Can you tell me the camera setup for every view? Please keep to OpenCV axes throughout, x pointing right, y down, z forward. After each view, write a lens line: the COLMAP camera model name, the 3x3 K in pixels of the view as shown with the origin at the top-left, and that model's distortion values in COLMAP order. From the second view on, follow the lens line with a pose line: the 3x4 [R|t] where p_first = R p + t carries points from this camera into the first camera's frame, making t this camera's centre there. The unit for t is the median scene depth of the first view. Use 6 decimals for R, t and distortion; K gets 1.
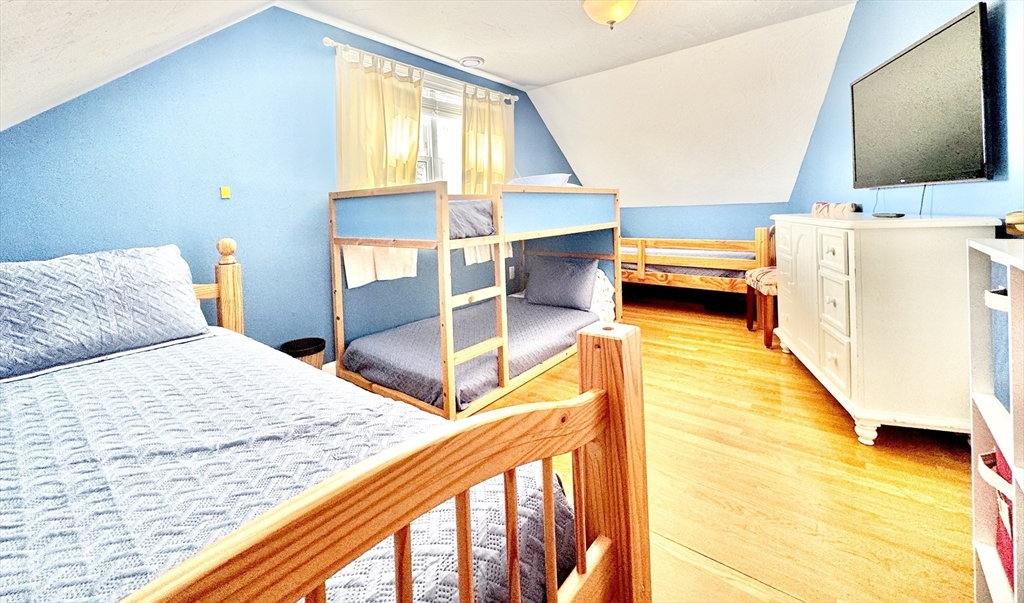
lens RADIAL K [[415.3, 0, 511.1], [0, 415.3, 217.1], [0, 0, 1]] dist [-0.000485, -0.000125]
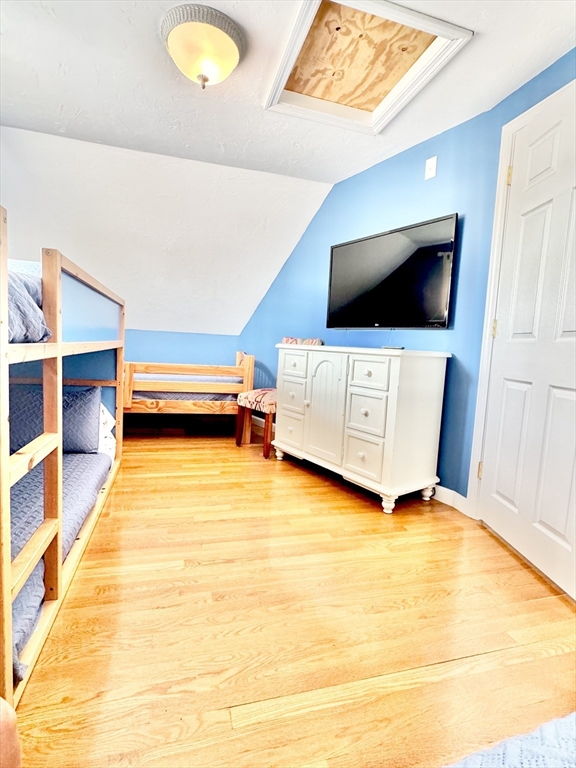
lens RADIAL K [[384.8, 0, 288.0], [0, 384.8, 384.0], [0, 0, 1]] dist [-0.000793, 0.000007]
pose [[0.572737, -0.014719, 0.819607, -0.194482], [-0.060157, 0.996388, 0.059931, 0.033910], [-0.817529, -0.083629, 0.569783, 0.307392]]
